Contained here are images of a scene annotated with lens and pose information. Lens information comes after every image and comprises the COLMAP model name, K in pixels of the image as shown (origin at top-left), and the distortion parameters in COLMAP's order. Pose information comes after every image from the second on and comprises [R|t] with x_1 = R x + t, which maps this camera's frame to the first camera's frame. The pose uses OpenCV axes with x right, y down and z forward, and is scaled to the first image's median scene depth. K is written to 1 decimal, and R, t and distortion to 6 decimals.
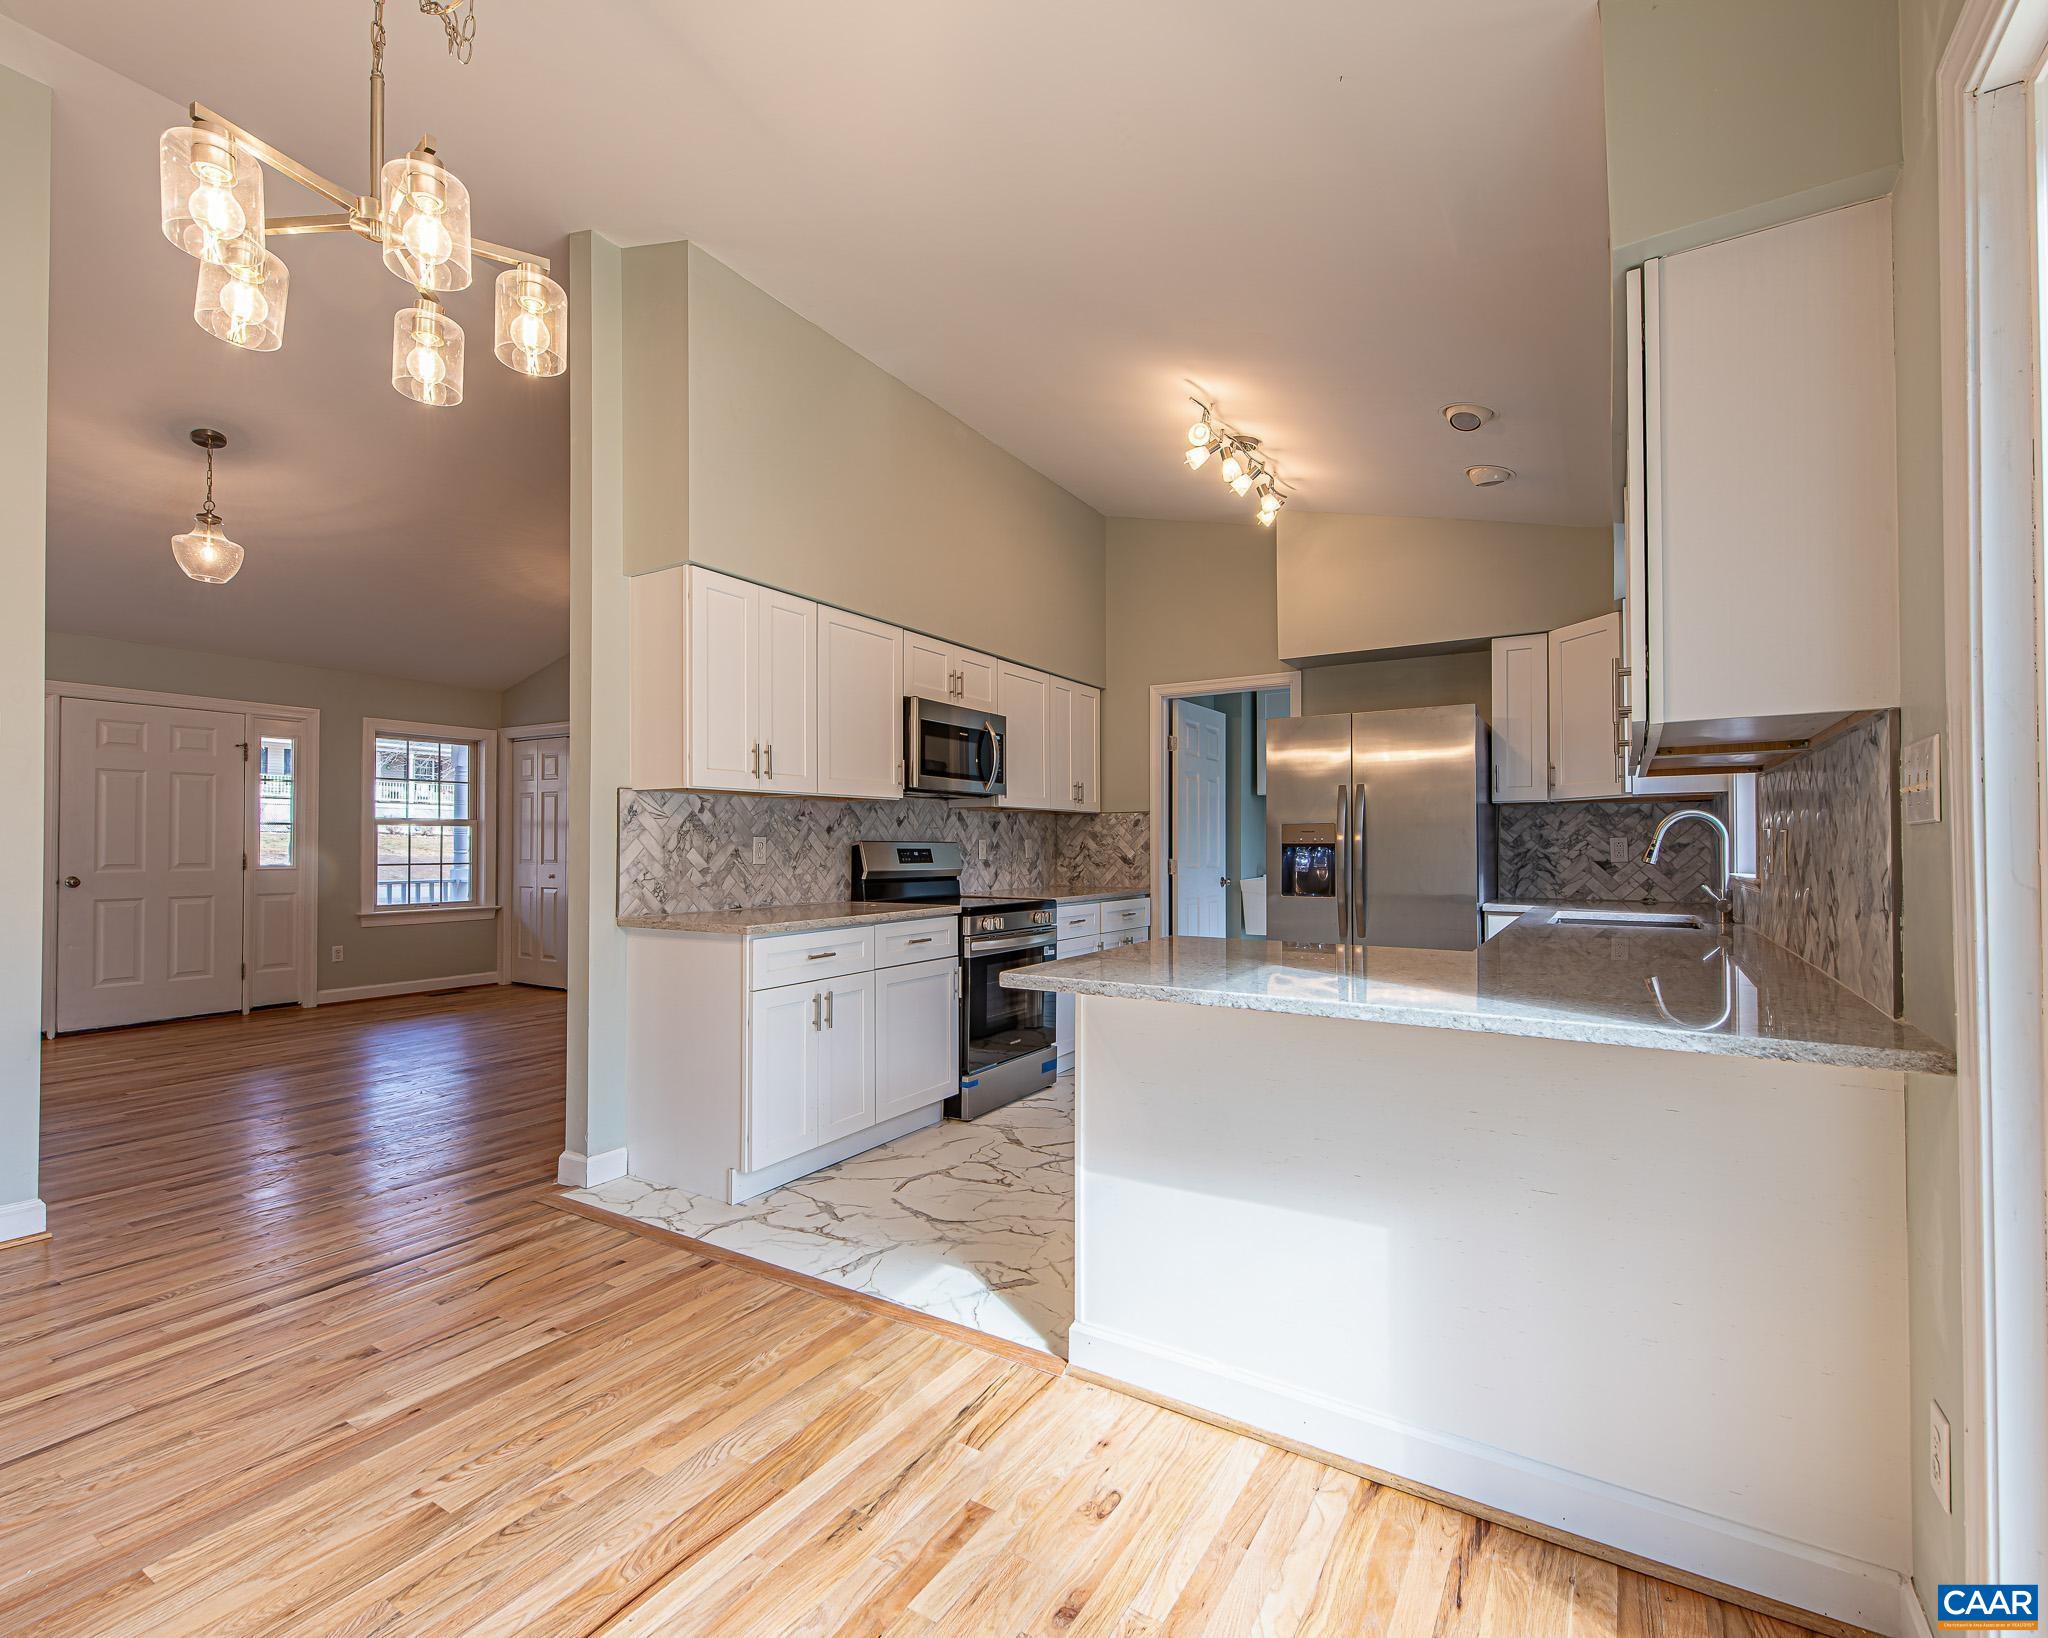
lens RADIAL K [[963.9, 0, 1014.7], [0, 963.9, 831.0], [0, 0, 1]] dist [0.014558, -0.003943]
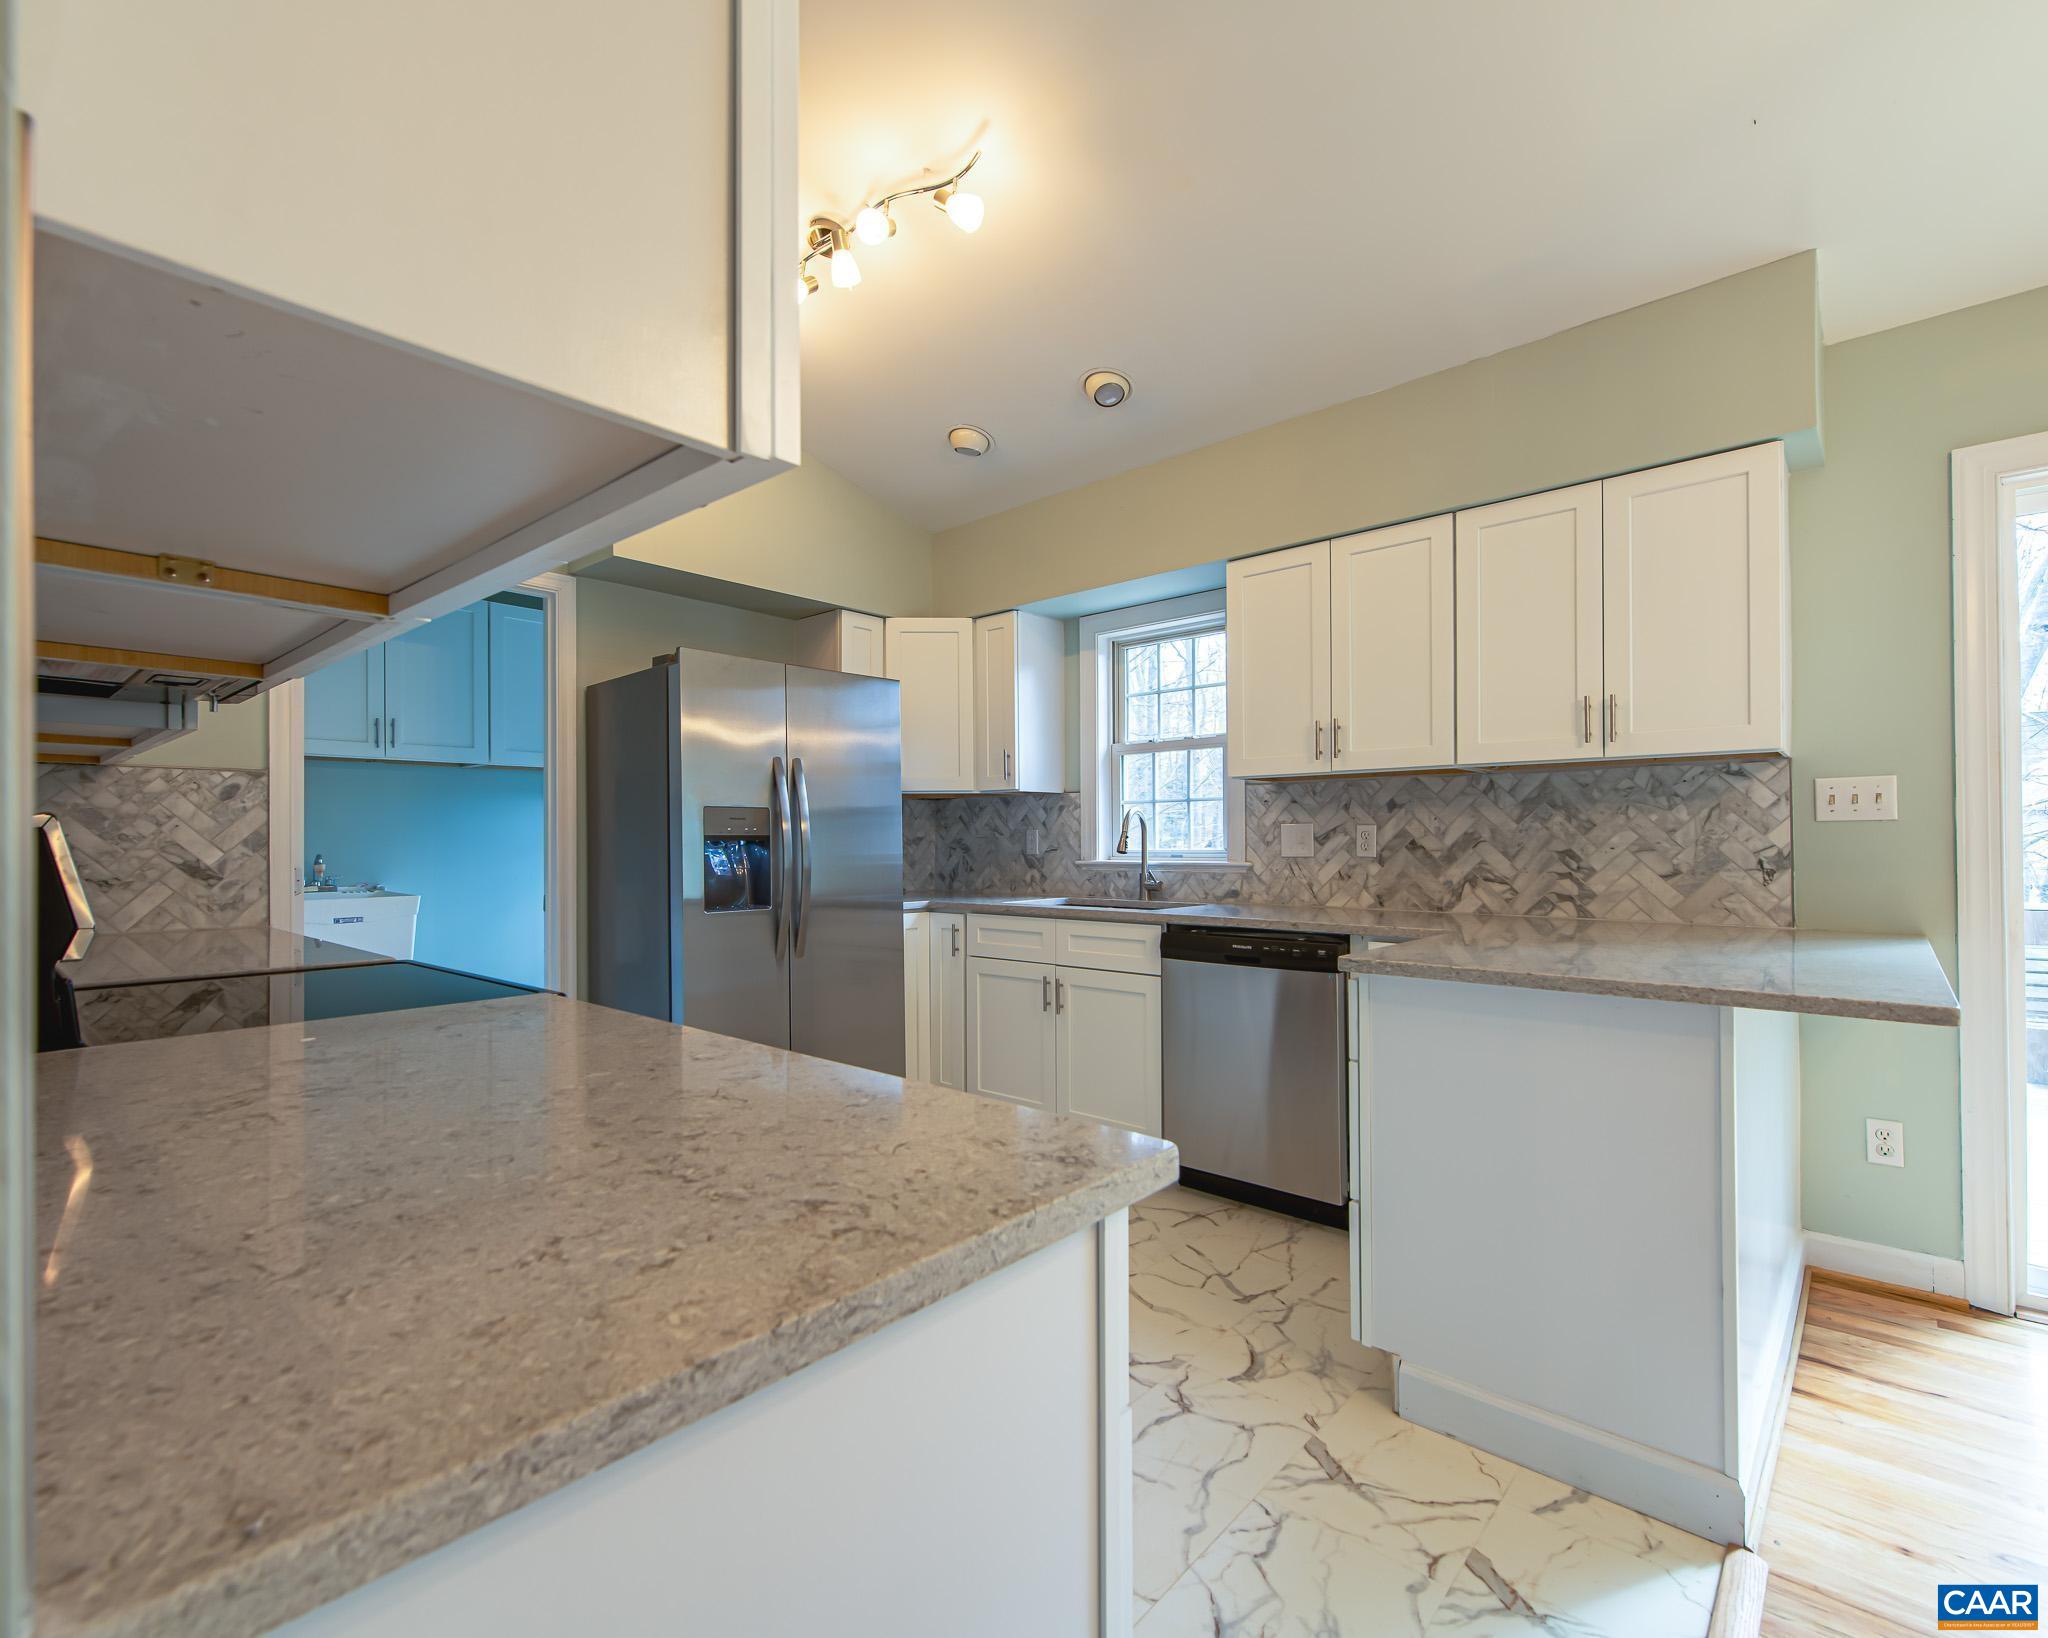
lens RADIAL K [[963.9, 0, 1023.0], [0, 963.9, 833.4], [0, 0, 1]] dist [0.014558, -0.003943]
pose [[0.170403, 0.010333, 0.985320, -0.375762], [-0.006888, 0.999933, -0.009294, 0.018561], [-0.985350, -0.005203, 0.170463, 0.708525]]
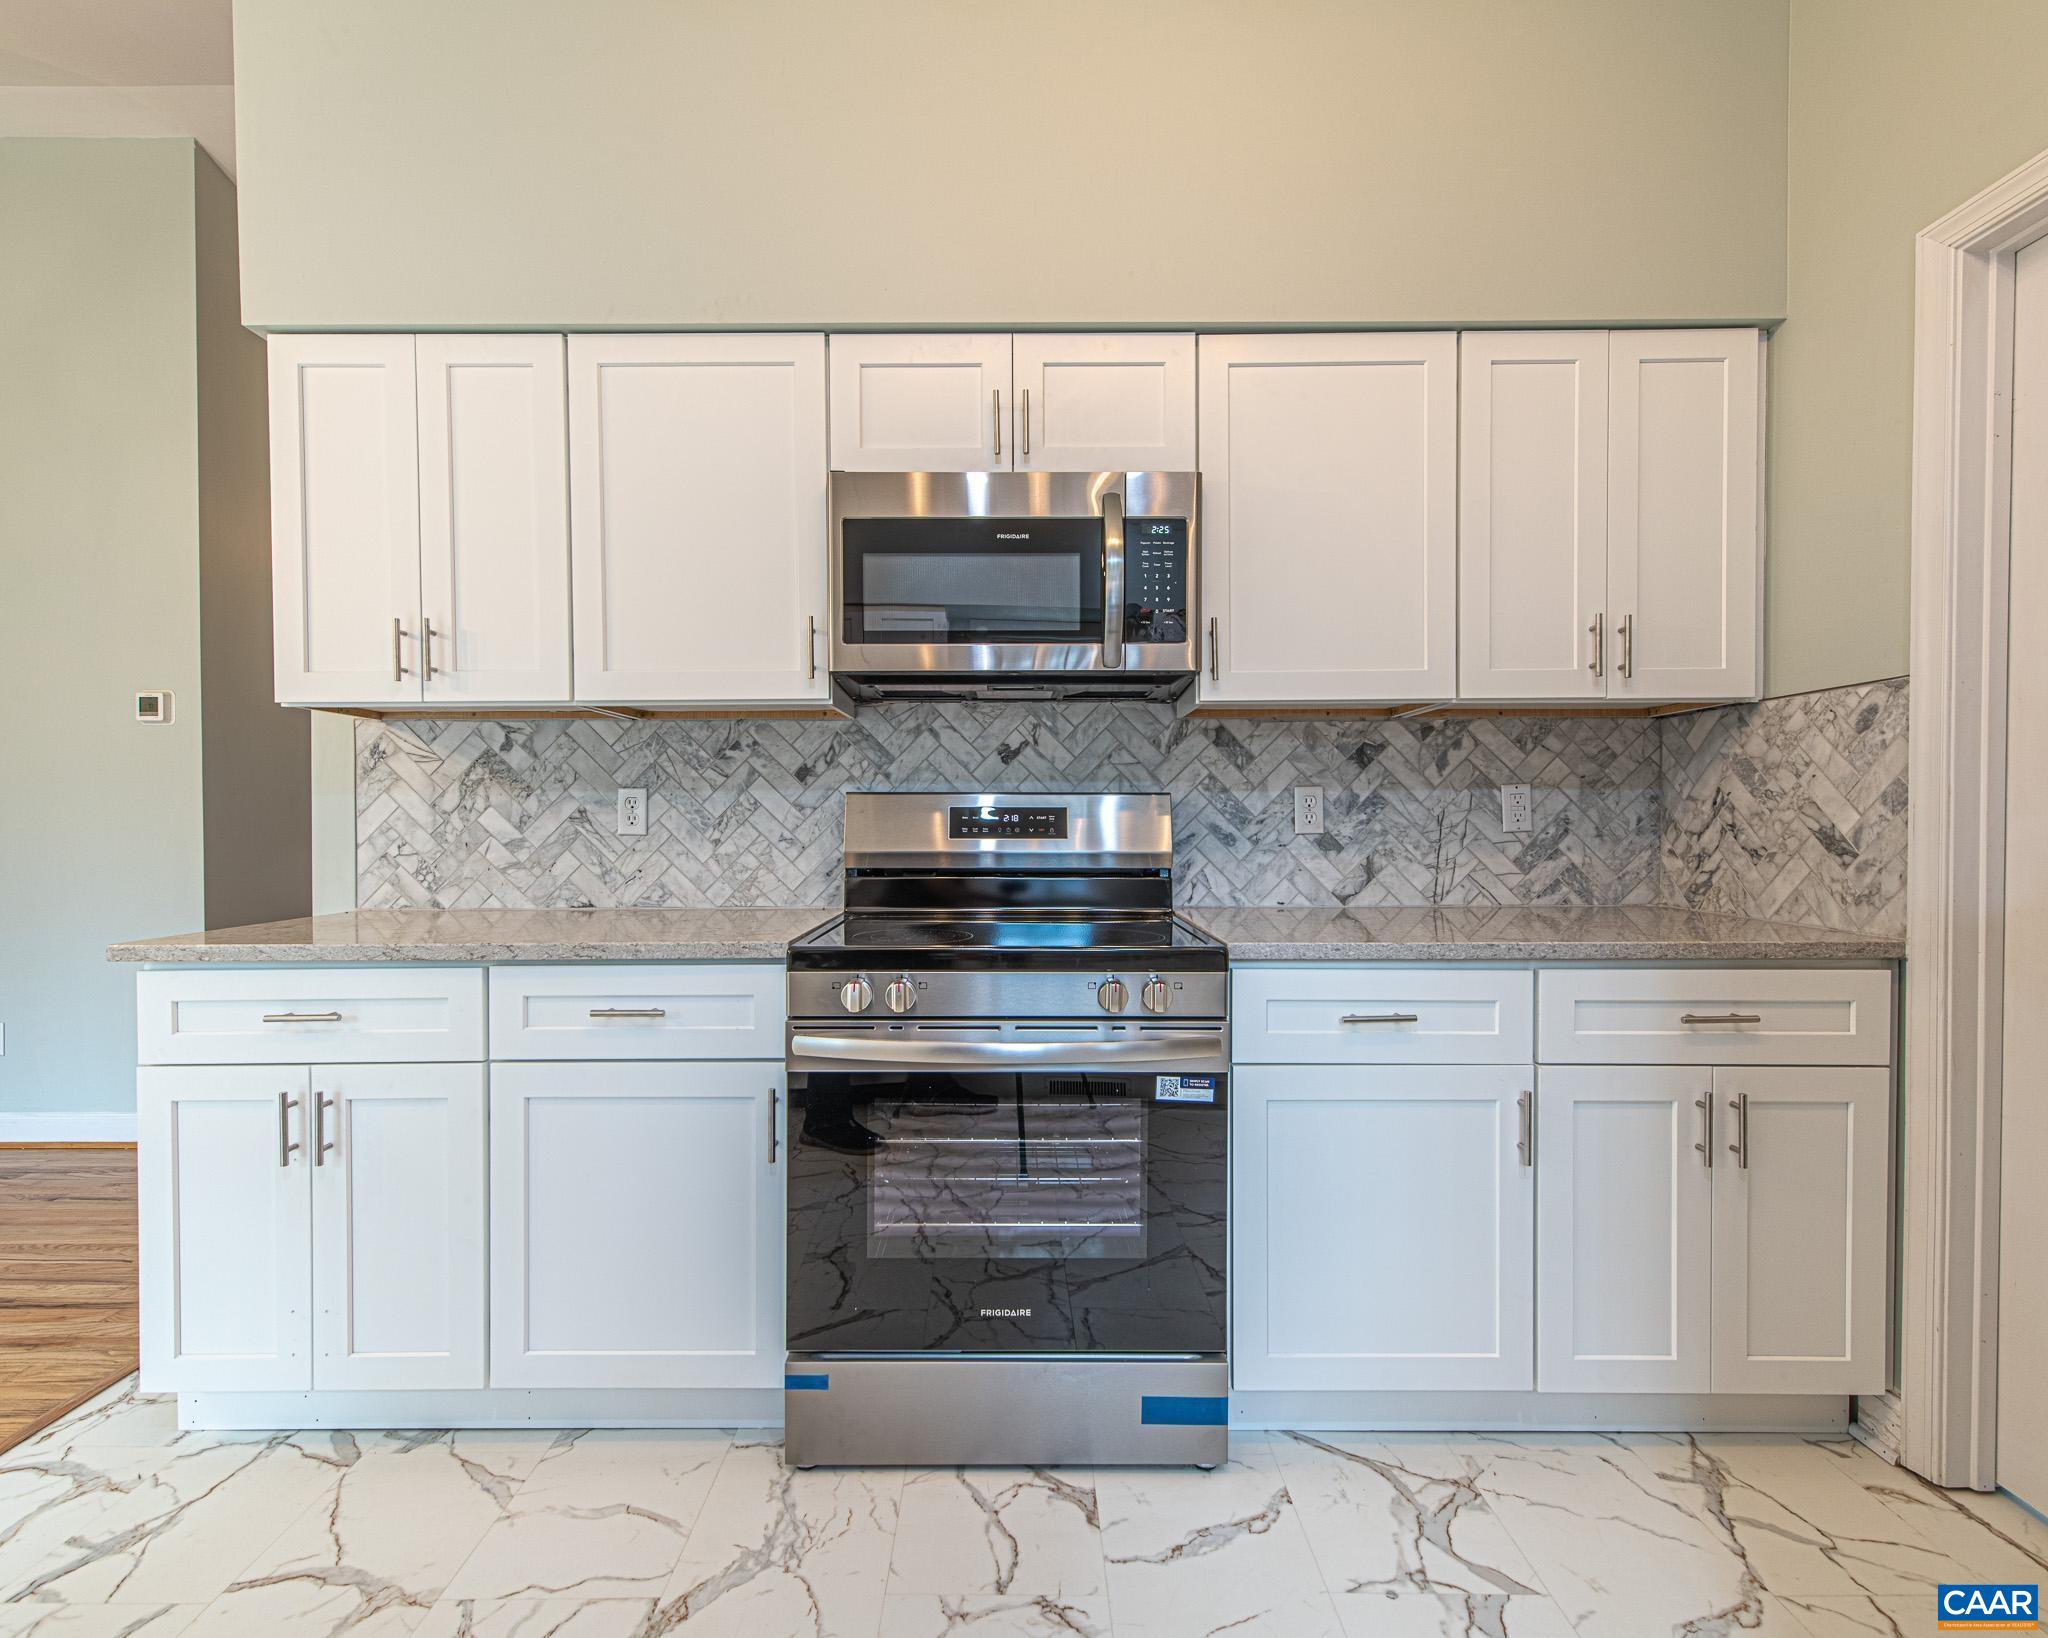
lens RADIAL K [[963.9, 0, 1025.0], [0, 963.9, 827.9], [0, 0, 1]] dist [0.014558, -0.003943]
pose [[0.523680, 0.006408, -0.851891, 0.331585], [0.015795, 0.999727, 0.017230, 0.021894], [0.851769, -0.022479, 0.523436, 0.822920]]
